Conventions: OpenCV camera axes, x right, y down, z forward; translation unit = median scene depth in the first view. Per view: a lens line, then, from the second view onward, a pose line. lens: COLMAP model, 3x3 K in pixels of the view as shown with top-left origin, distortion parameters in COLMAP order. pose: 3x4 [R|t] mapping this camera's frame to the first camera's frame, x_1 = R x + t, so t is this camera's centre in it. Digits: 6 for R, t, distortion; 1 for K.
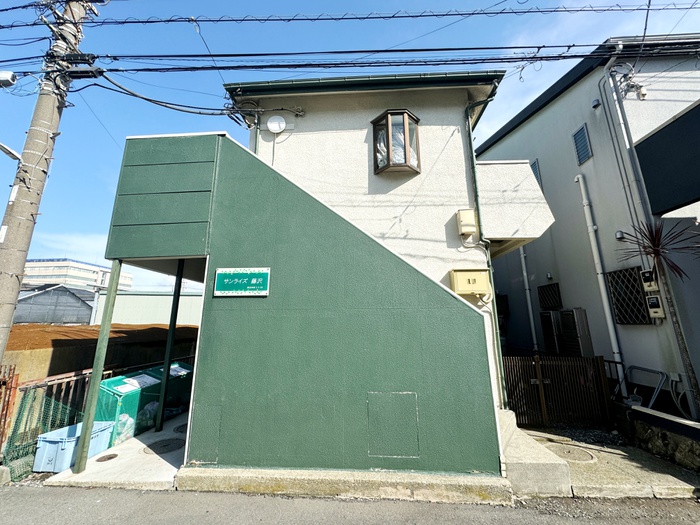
lens RADIAL K [[277.5, 0, 350.9], [0, 277.5, 261.9], [0, 0, 1]] dist [-0.002584, -0.000021]
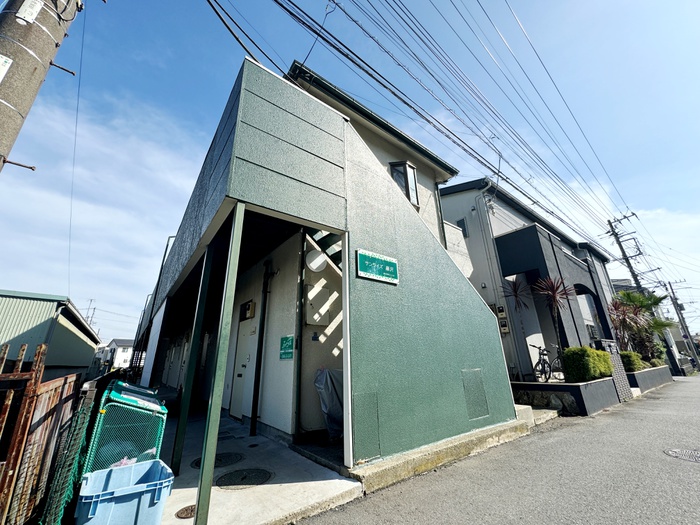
lens RADIAL K [[277.5, 0, 349.8], [0, 277.5, 262.1], [0, 0, 1]] dist [-0.002584, -0.000021]
pose [[0.755983, 0.208676, 0.620438, -1.069278], [-0.126566, 0.976538, -0.174228, 0.236565], [-0.642238, 0.053187, 0.764657, 0.287692]]
